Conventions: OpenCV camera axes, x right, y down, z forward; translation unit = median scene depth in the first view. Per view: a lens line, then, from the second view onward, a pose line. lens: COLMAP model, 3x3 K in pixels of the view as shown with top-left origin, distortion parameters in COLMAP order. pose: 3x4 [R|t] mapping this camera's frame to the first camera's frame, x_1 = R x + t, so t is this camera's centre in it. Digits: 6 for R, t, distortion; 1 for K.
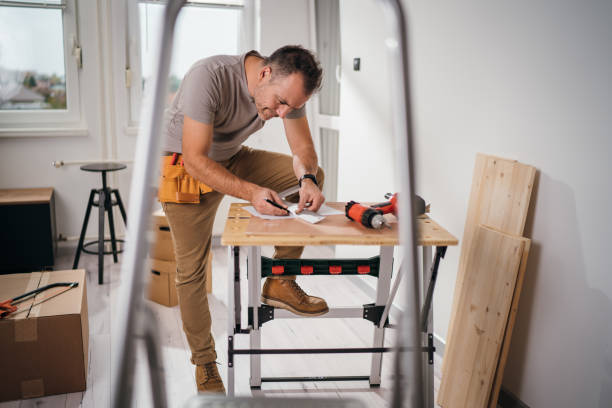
lens RADIAL K [[600.4, 0, 306.0], [0, 600.4, 204.0], [0, 0, 1]] dist [-0.058427, 0.013027]
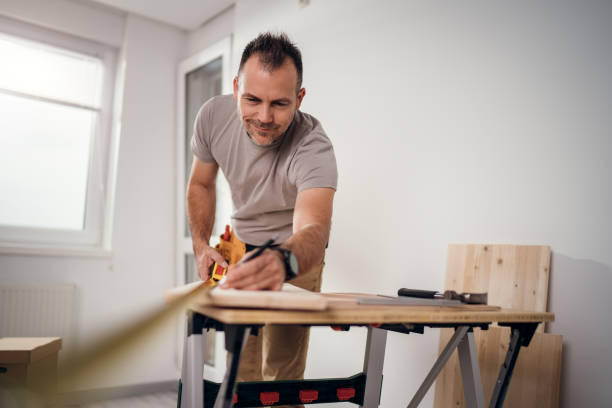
lens RADIAL K [[598.2, 0, 306.0], [0, 598.2, 204.0], [0, 0, 1]] dist [-0.039418, 0.010922]
pose [[0.944776, 0.053870, 0.323258, -0.169051], [0.039561, 0.960436, -0.275677, 0.080175], [-0.325319, 0.273241, 0.905266, 0.303298]]
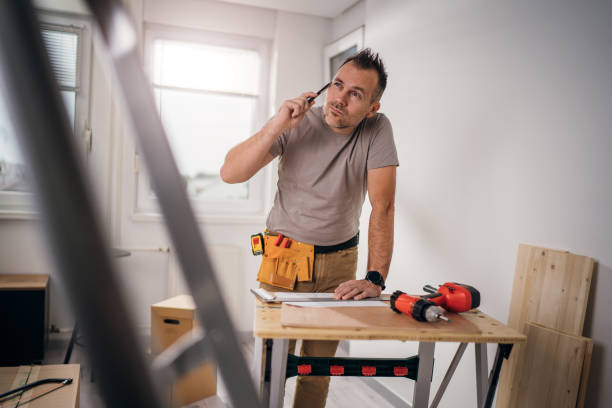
lens RADIAL K [[598.2, 0, 306.0], [0, 598.2, 204.0], [0, 0, 1]] dist [-0.039418, 0.010922]
pose [[0.999638, 0.025429, 0.008749, -0.053003], [-0.023634, 0.985948, -0.165372, 0.013798], [-0.012831, 0.165106, 0.986192, 0.087460]]
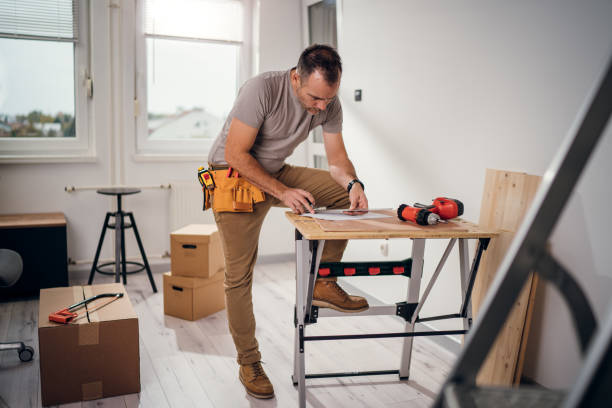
lens RADIAL K [[600.4, 0, 306.0], [0, 600.4, 204.0], [0, 0, 1]] dist [-0.058427, 0.013027]
pose [[0.995776, -0.010788, 0.091178, -0.165223], [0.016633, 0.997837, -0.063592, 0.049875], [-0.090295, 0.064840, 0.993802, -0.105170]]
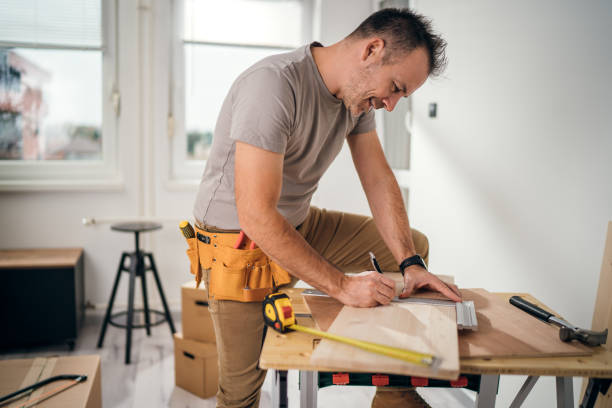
lens RADIAL K [[598.2, 0, 306.0], [0, 598.2, 204.0], [0, 0, 1]] dist [-0.039418, 0.010922]
pose [[0.995981, 0.010791, -0.088909, -0.024276], [-0.018657, 0.995935, -0.088122, -0.034762], [0.087597, 0.089427, 0.992134, 0.232691]]
